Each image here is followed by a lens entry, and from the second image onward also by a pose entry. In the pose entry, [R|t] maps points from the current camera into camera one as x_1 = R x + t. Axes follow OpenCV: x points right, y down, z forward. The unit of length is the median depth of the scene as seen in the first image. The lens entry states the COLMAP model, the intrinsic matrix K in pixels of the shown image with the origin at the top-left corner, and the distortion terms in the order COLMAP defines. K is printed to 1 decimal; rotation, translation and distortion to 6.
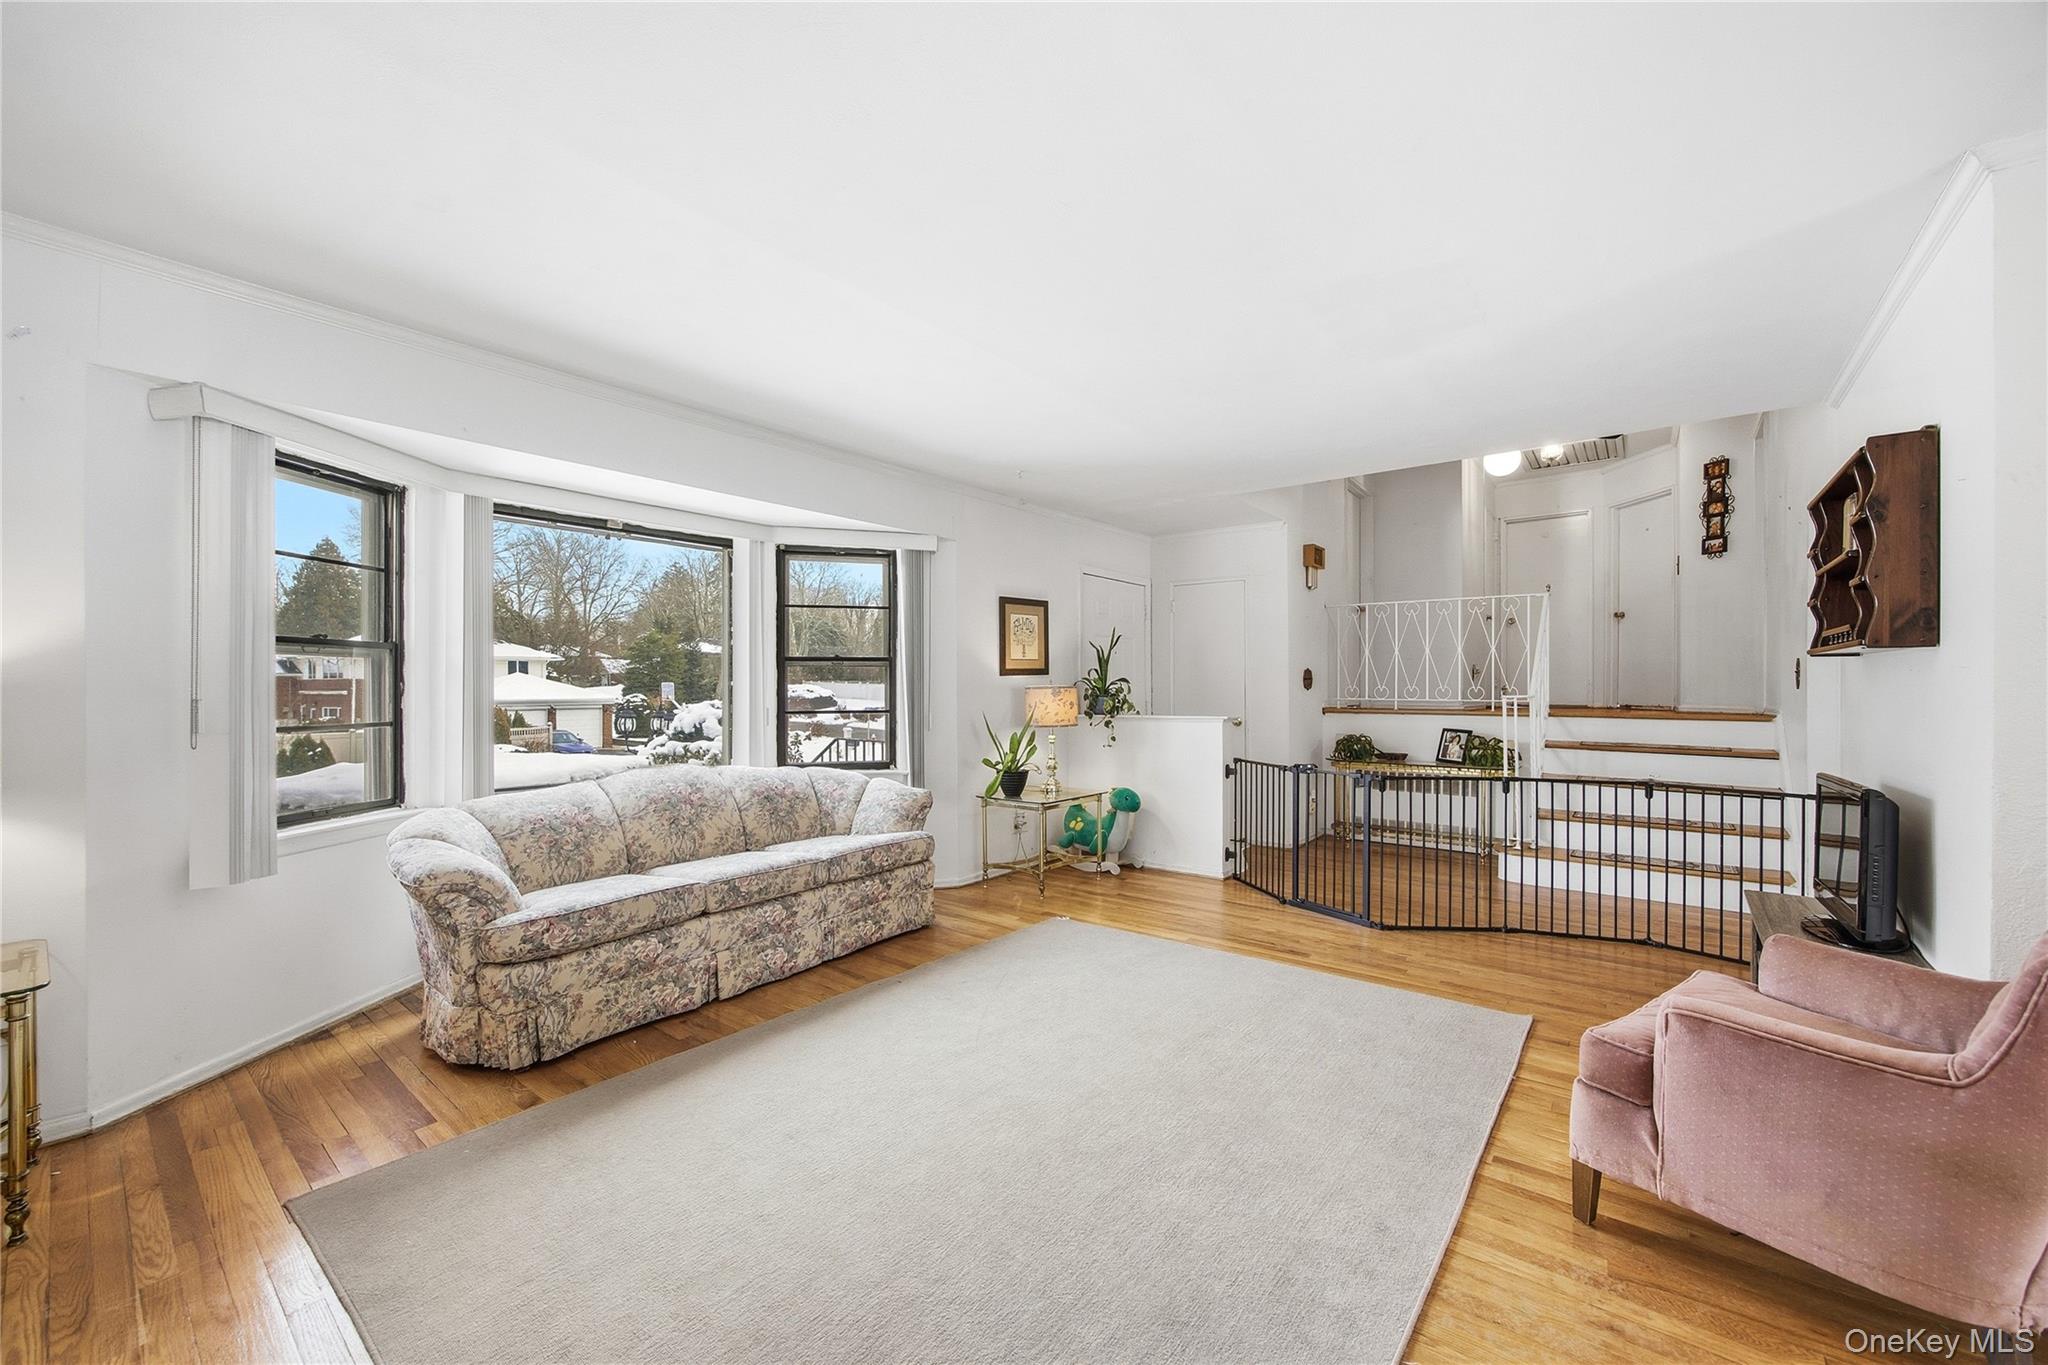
lens RADIAL K [[790.5, 0, 1025.7], [0, 790.5, 690.3], [0, 0, 1]] dist [-0.031326, 0.000463]
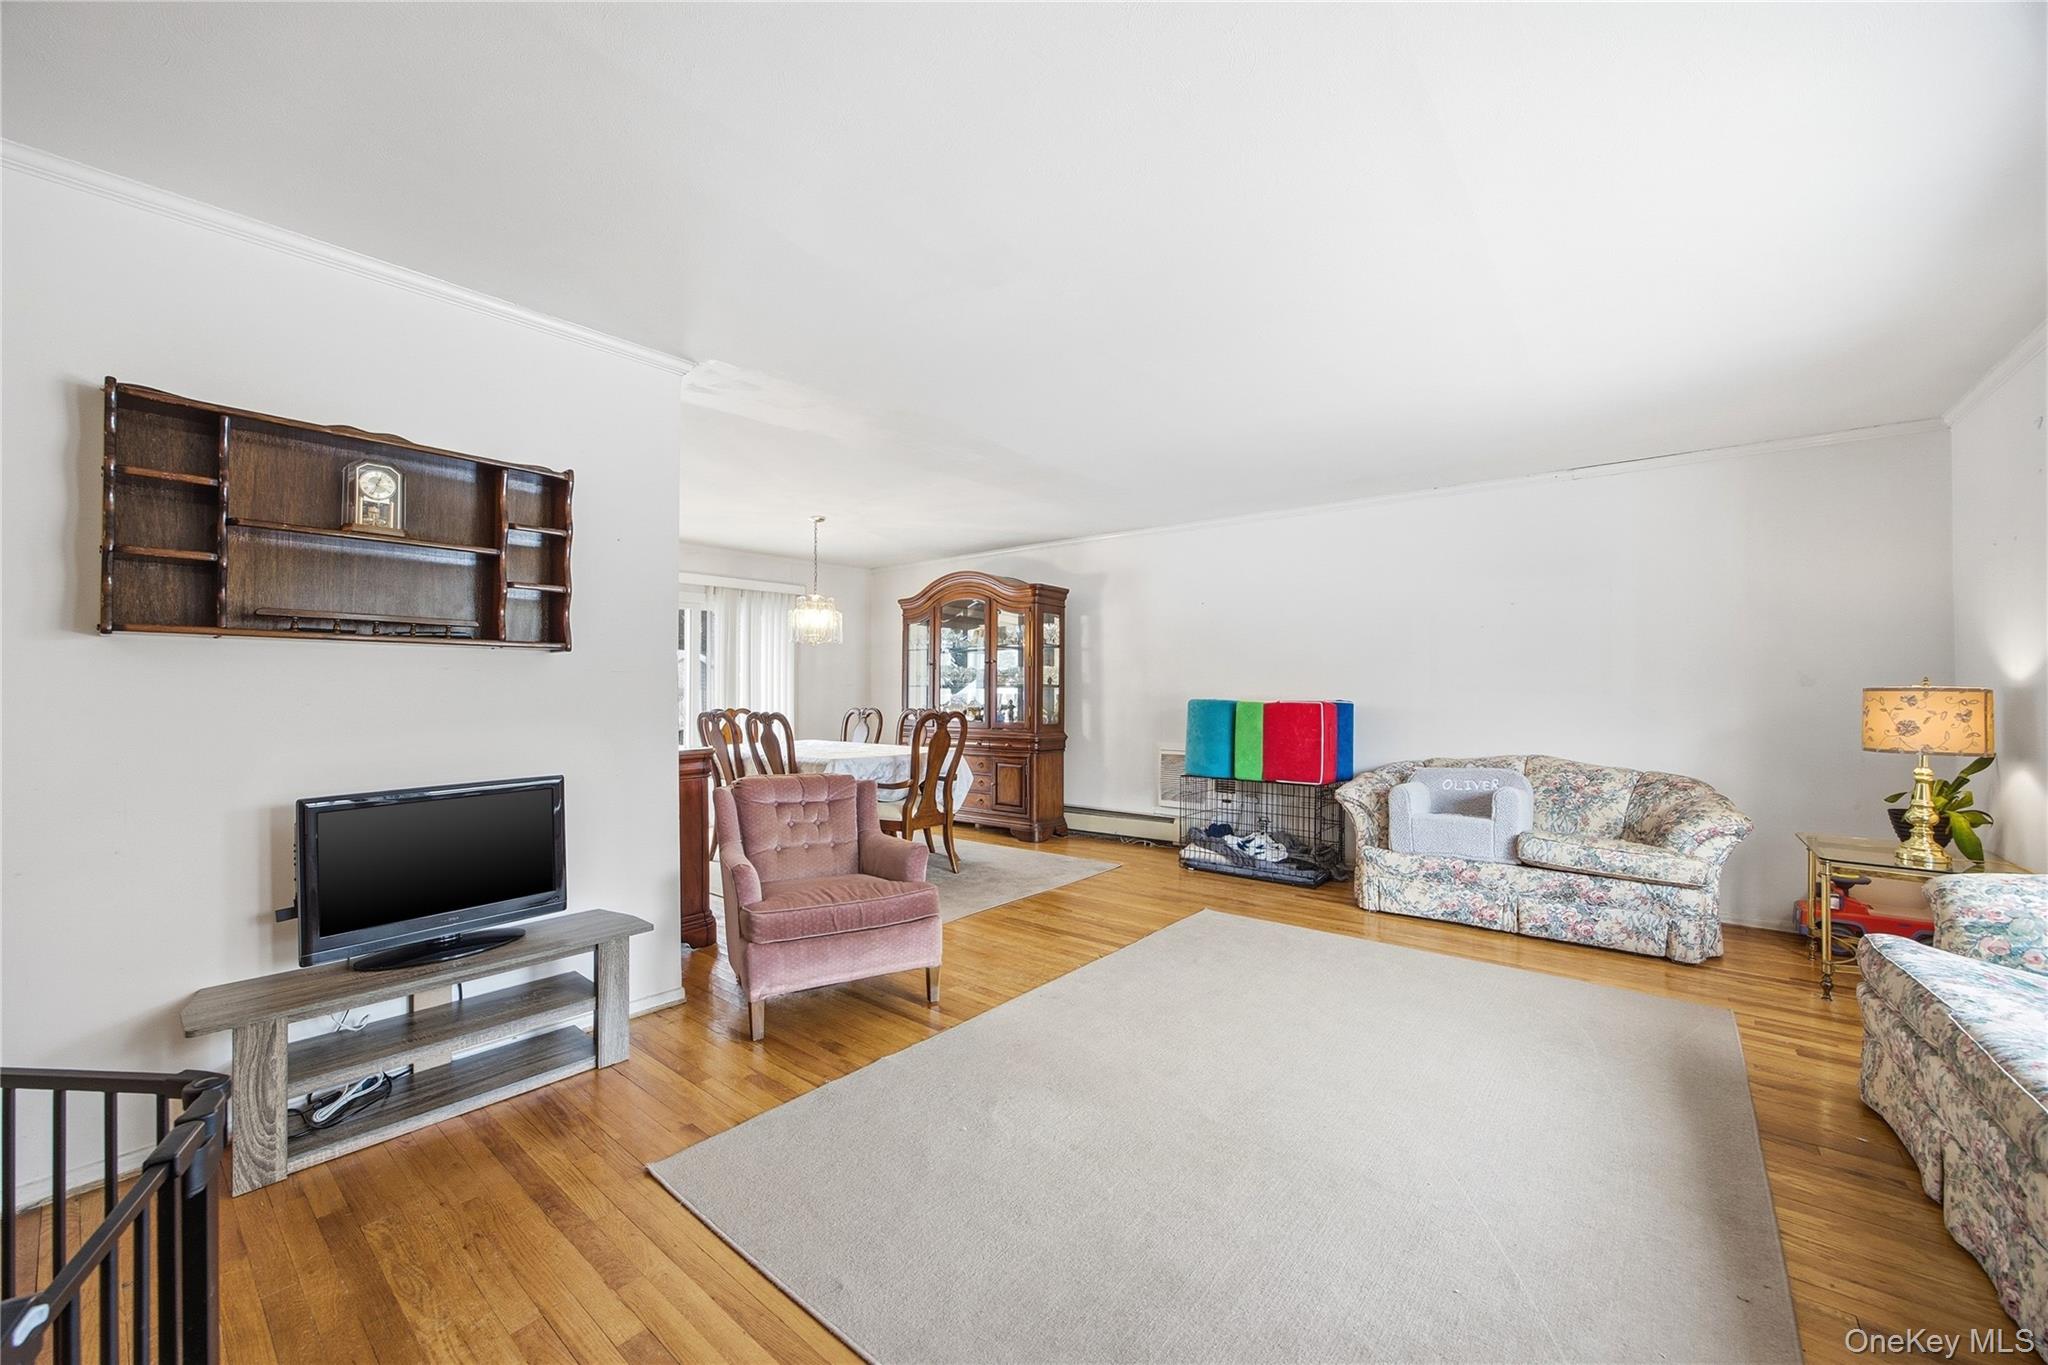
lens RADIAL K [[790.5, 0, 1025.7], [0, 790.5, 690.3], [0, 0, 1]] dist [-0.031326, 0.000463]
pose [[-0.999847, -0.001631, 0.017409, 0.257396], [-0.001514, 0.999976, 0.006763, -0.006849], [-0.017419, 0.006736, -0.999826, 1.398286]]
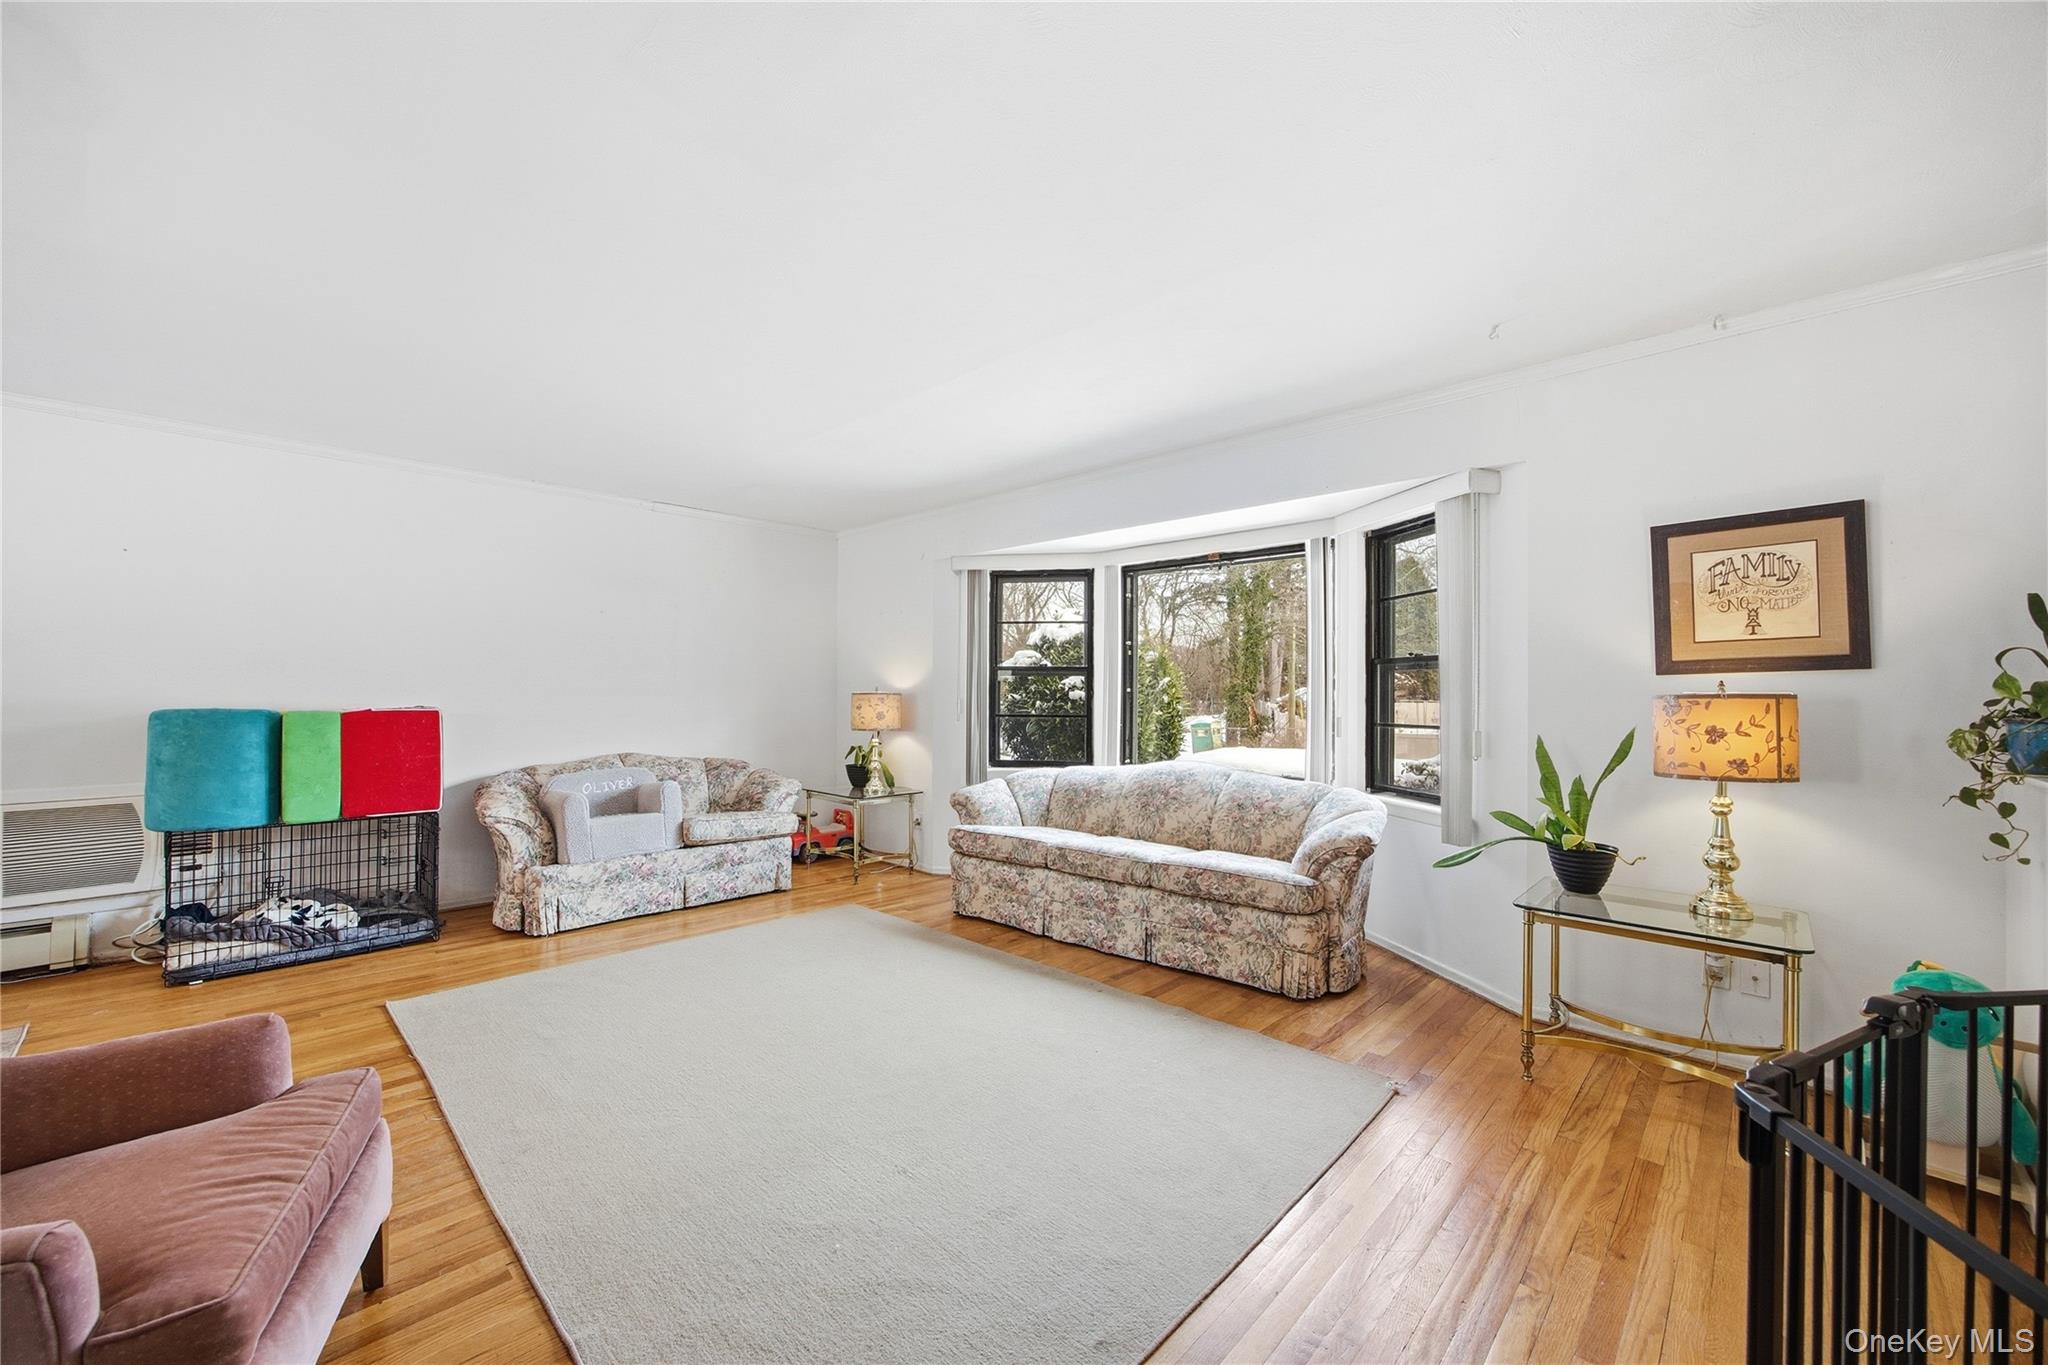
lens RADIAL K [[790.5, 0, 1025.7], [0, 790.5, 690.3], [0, 0, 1]] dist [-0.031326, 0.000463]
pose [[-0.083408, -0.005785, -0.996499, 0.798206], [-0.005838, 0.999969, -0.005316, -0.003695], [0.996498, 0.005374, -0.083439, 0.937082]]
